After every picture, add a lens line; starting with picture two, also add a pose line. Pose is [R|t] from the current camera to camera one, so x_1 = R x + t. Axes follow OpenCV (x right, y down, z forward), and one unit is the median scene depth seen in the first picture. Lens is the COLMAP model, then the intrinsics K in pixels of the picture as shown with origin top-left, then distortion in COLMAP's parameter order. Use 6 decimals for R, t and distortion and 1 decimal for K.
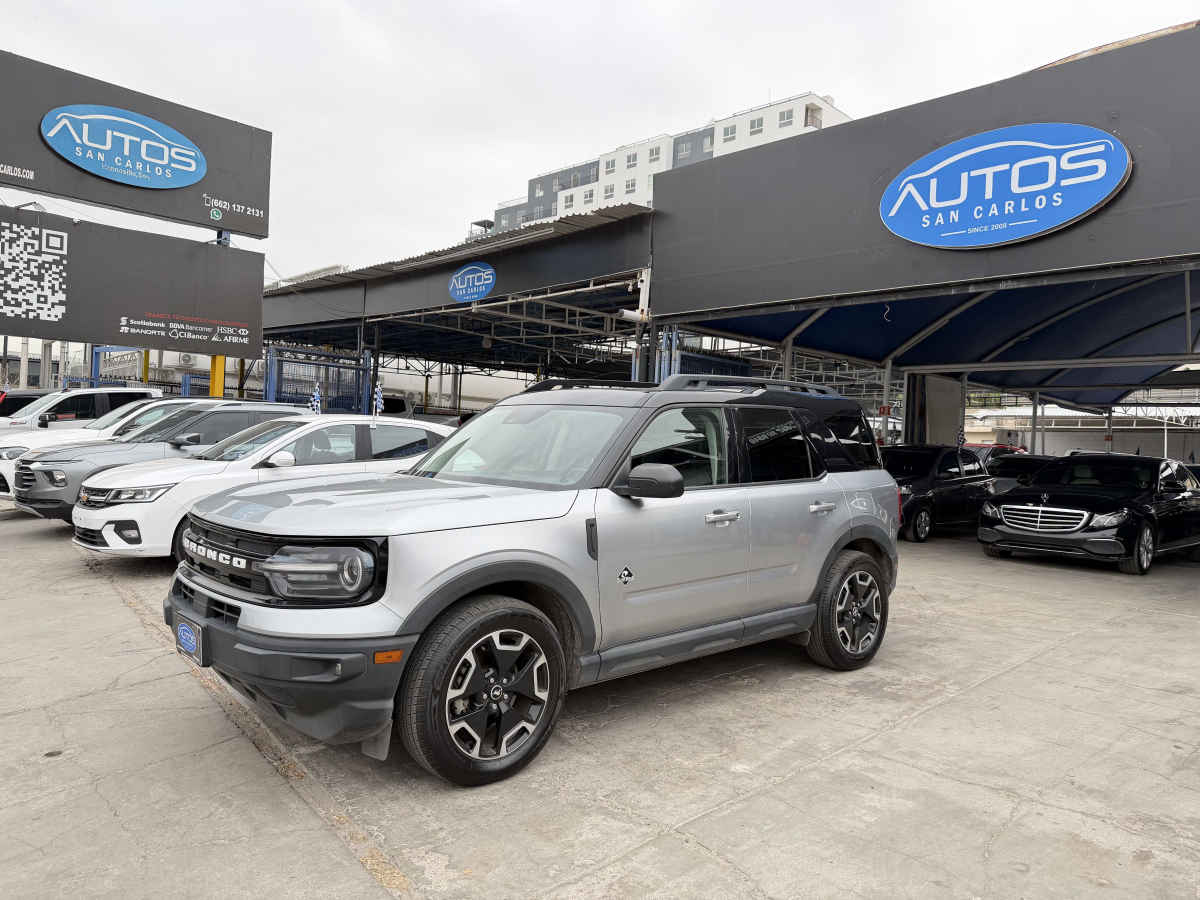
lens RADIAL K [[826.0, 0, 601.7], [0, 826.0, 449.9], [0, 0, 1]] dist [0.049792, -0.065844]
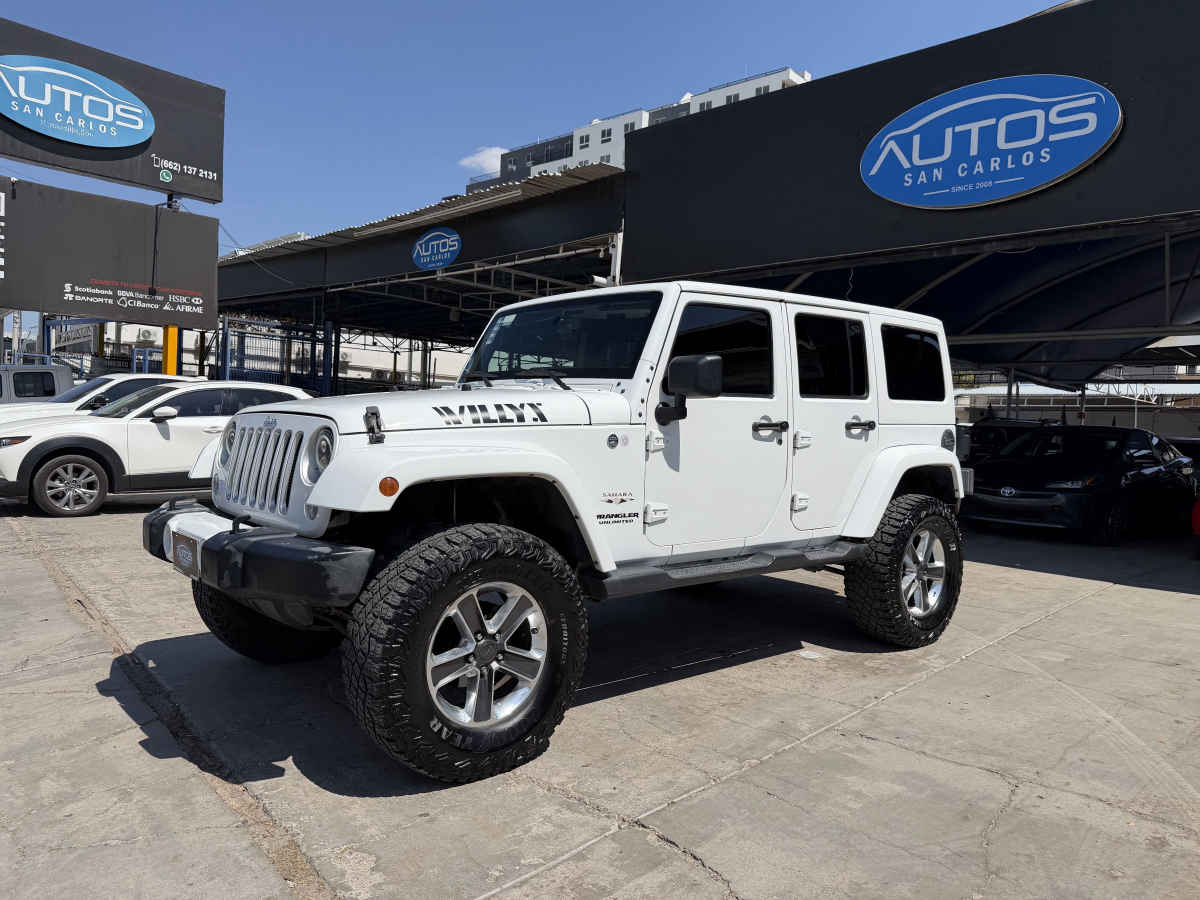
lens RADIAL K [[829.6, 0, 601.2], [0, 829.6, 457.1], [0, 0, 1]] dist [0.020550, -0.024924]
pose [[0.999573, -0.001088, 0.029210, 0.005441], [0.000214, 0.999552, 0.029923, 0.009612], [-0.029229, -0.029904, 0.999125, 0.029056]]
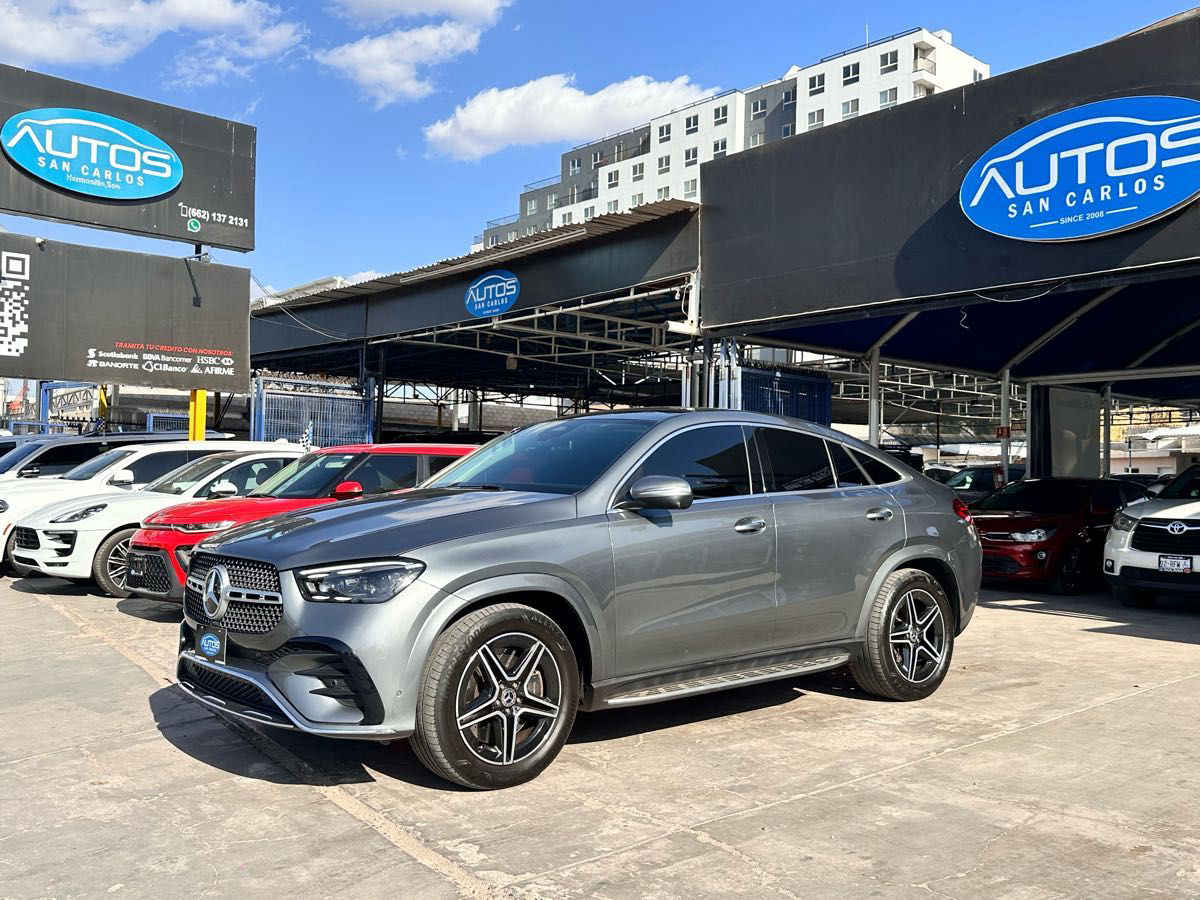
lens RADIAL K [[1083.4, 0, 603.3], [0, 1083.4, 455.1], [0, 0, 1]] dist [0.077636, -0.141123]
pose [[0.997973, -0.027166, -0.057541, 0.015850], [0.024972, 0.998946, -0.038508, 0.006981], [0.058526, 0.036993, 0.997600, -0.092857]]
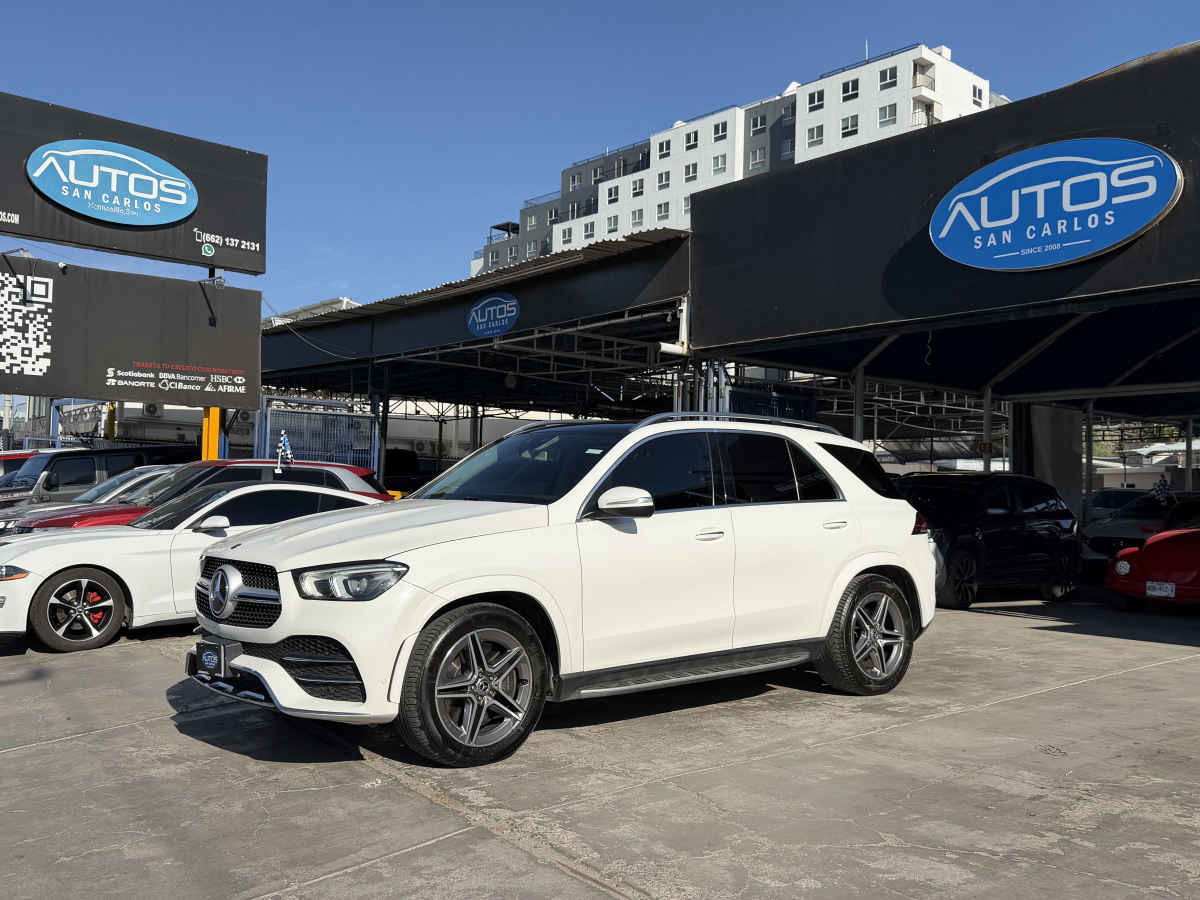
lens RADIAL K [[1100.8, 0, 596.7], [0, 1100.8, 457.3], [0, 0, 1]] dist [0.088215, -0.173288]
pose [[0.997561, -0.027730, -0.064055, 0.024754], [0.024490, 0.998407, -0.050823, 0.010763], [0.065362, 0.049131, 0.996651, -0.159497]]
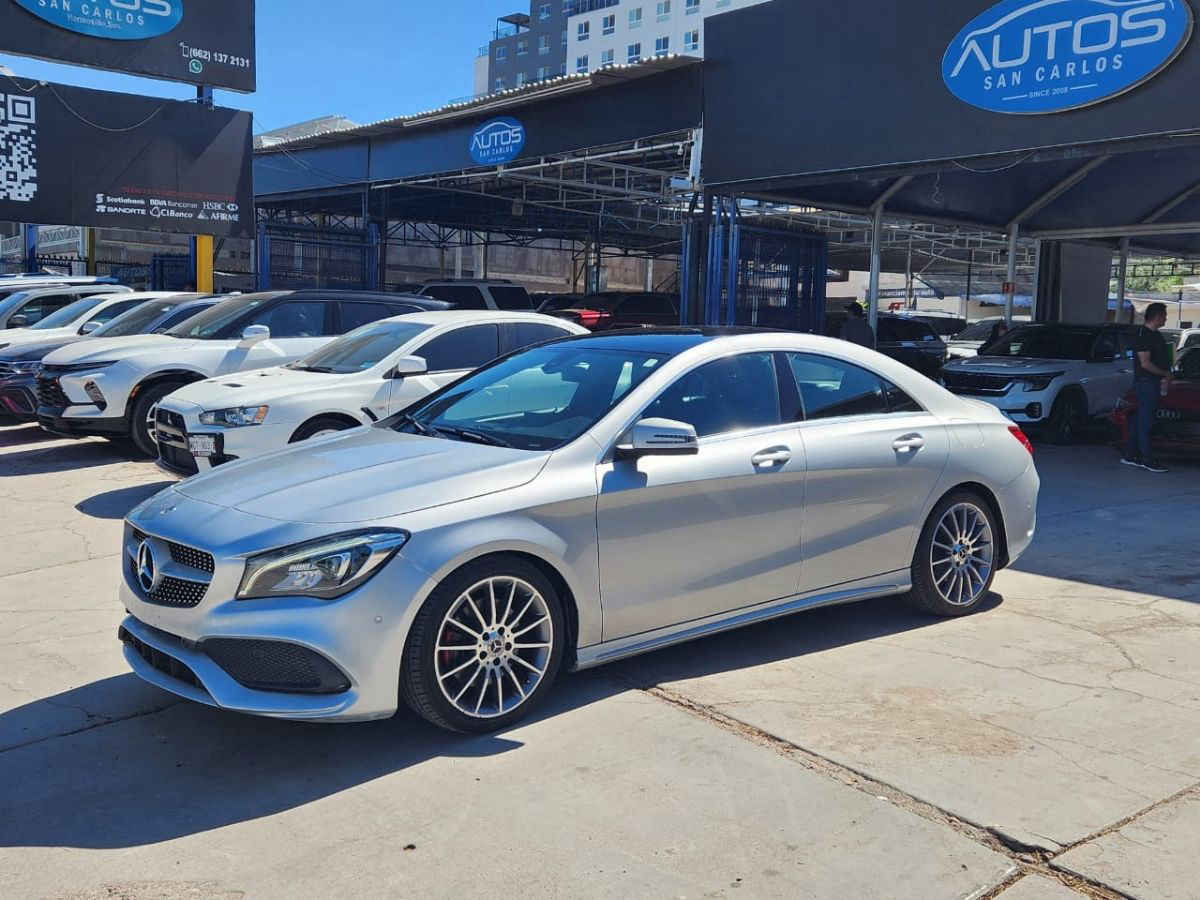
lens RADIAL K [[1226.0, 0, 610.4], [0, 1226.0, 443.6], [0, 0, 1]] dist [0.040484, -0.016756]
pose [[0.997408, -0.007370, -0.071571, 0.045354], [0.013080, 0.996738, 0.079637, 0.003770], [0.070751, -0.080367, 0.994251, -0.258897]]
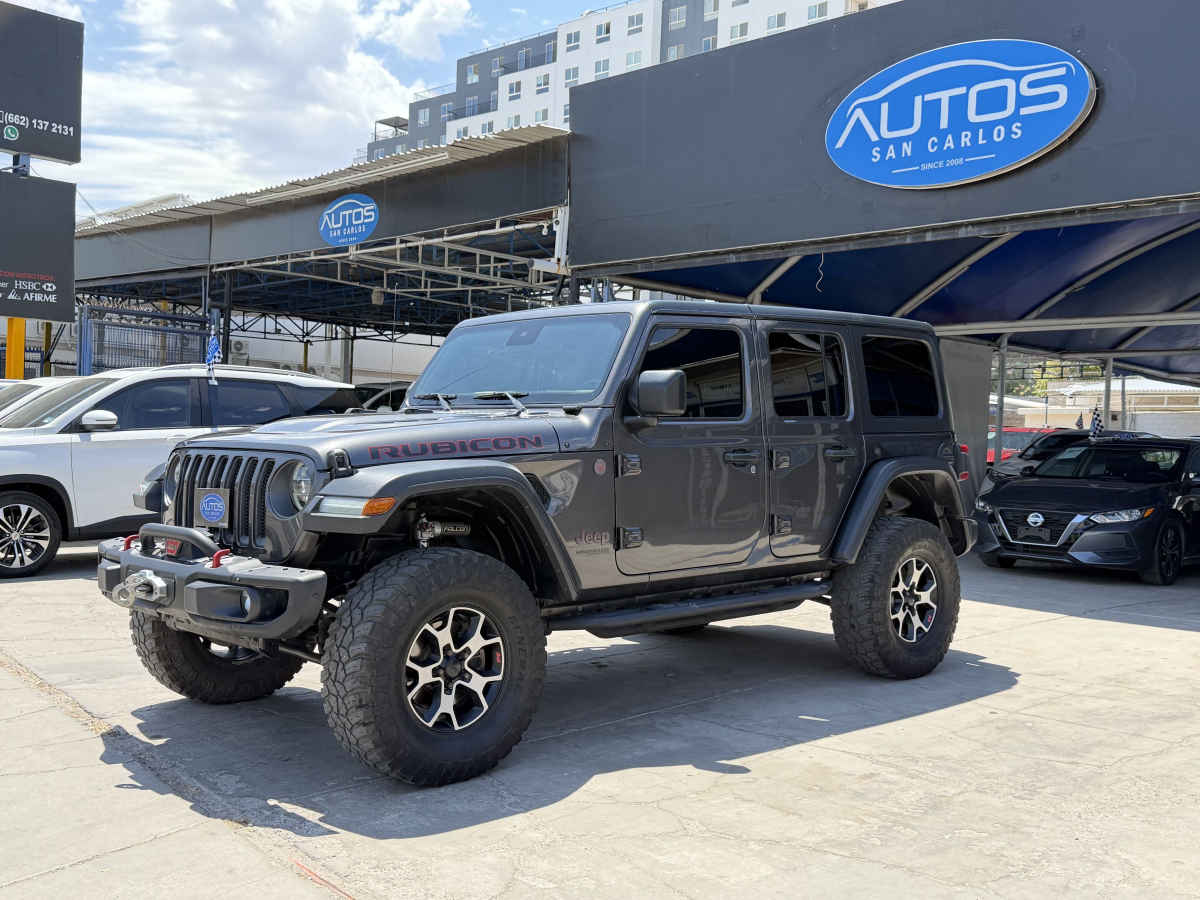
lens RADIAL K [[1197.5, 0, 602.9], [0, 1197.5, 469.0], [0, 0, 1]] dist [0.117042, -0.249374]
pose [[0.999775, -0.008749, 0.019331, 0.057892], [0.008397, 0.999799, 0.018215, 0.009741], [-0.019487, -0.018049, 0.999647, -0.133212]]
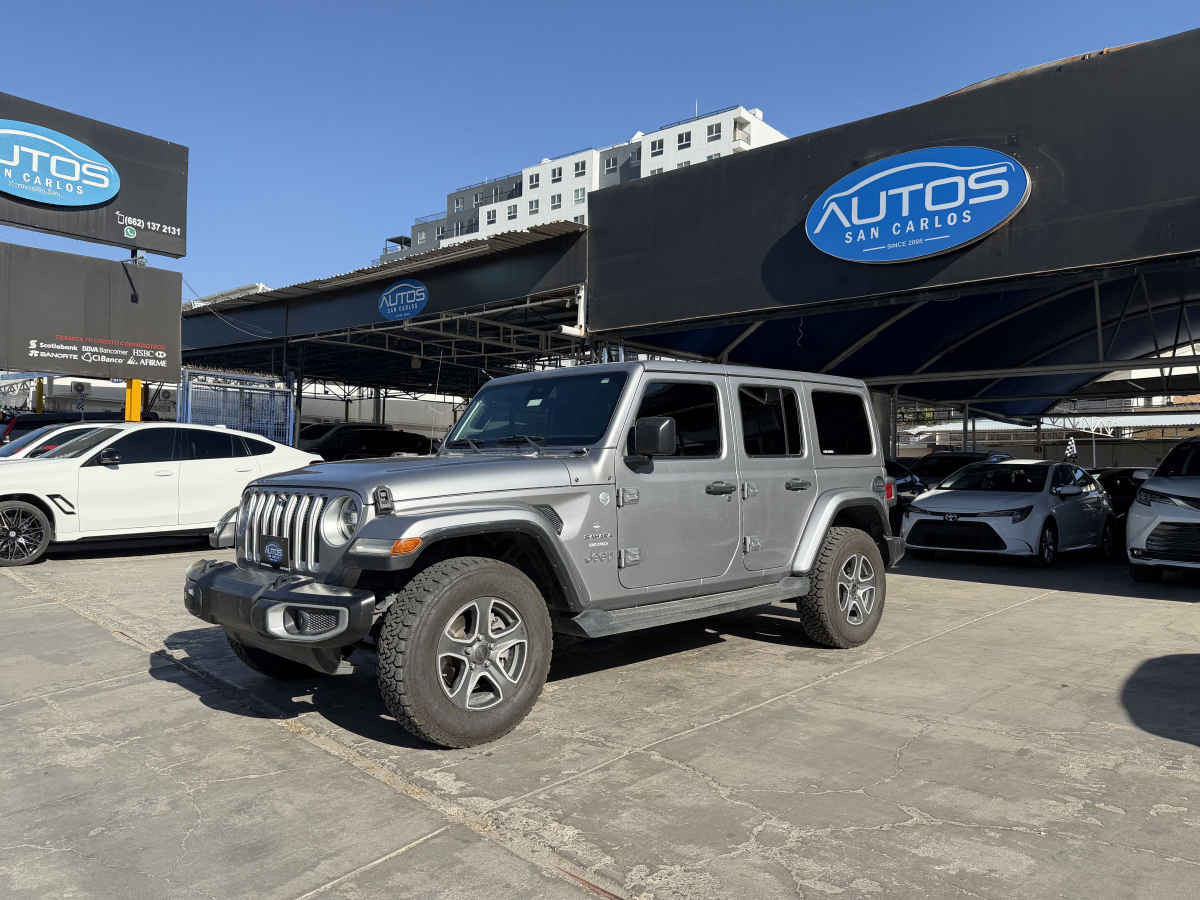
lens RADIAL K [[883.3, 0, 598.9], [0, 883.3, 461.8], [0, 0, 1]] dist [0.050930, -0.071939]
pose [[0.996621, -0.023530, 0.078699, -0.014239], [0.025201, 0.999476, -0.020304, 0.015849], [-0.078180, 0.022218, 0.996692, -0.058983]]
